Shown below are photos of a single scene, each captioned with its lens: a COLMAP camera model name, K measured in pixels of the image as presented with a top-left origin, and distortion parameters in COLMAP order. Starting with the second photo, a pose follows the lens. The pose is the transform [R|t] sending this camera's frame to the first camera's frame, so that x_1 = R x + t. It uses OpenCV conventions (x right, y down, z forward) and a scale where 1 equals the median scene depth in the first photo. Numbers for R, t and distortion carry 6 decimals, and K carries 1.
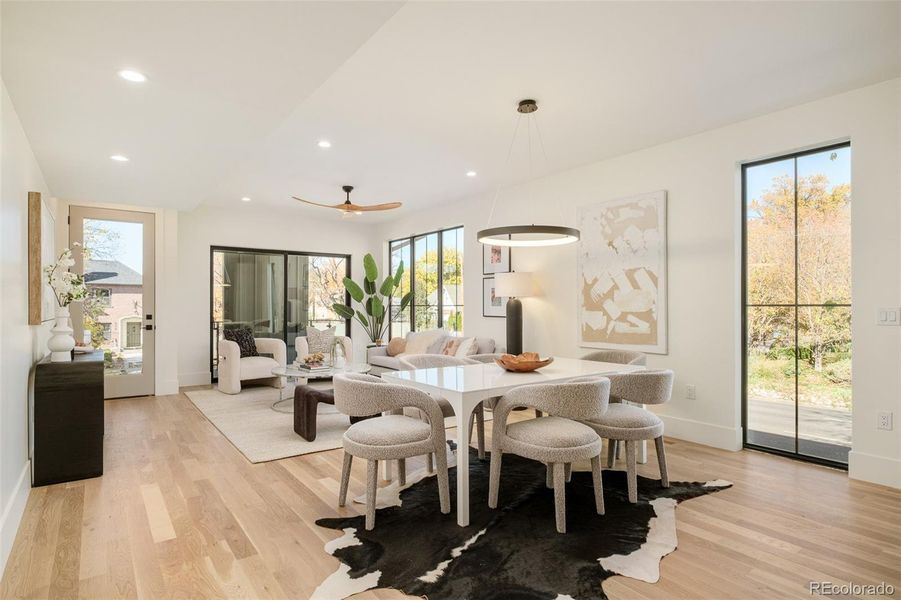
lens RADIAL K [[481.0, 0, 442.7], [0, 481.0, 303.7], [0, 0, 1]] dist [-0.005243, -0.000995]
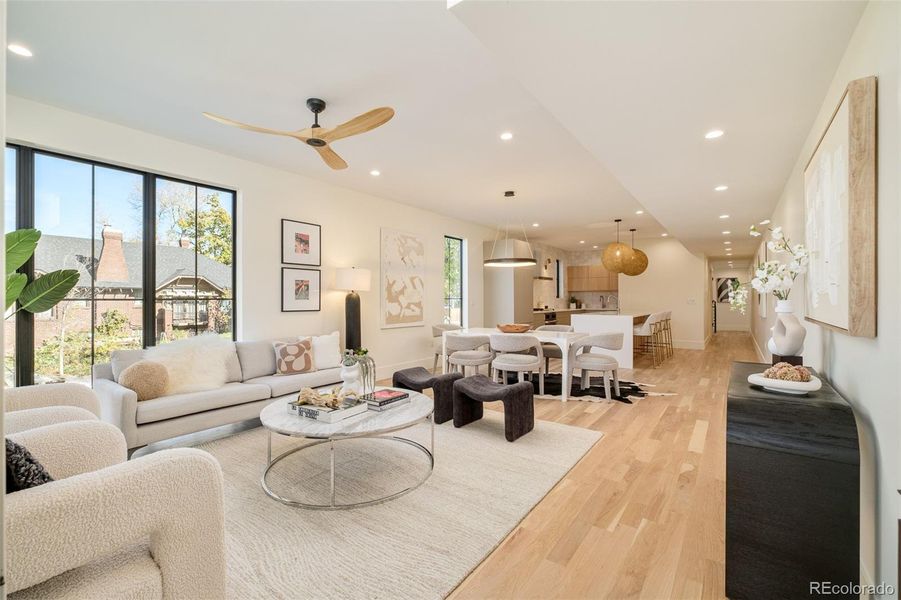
lens RADIAL K [[384.7, 0, 447.4], [0, 384.7, 298.8], [0, 0, 1]] dist [-0.009080, -0.000075]
pose [[-0.294444, -0.000280, 0.955669, -0.865717], [-0.002705, 0.999996, -0.000540, 0.004239], [-0.955665, -0.002744, -0.294444, 1.208204]]
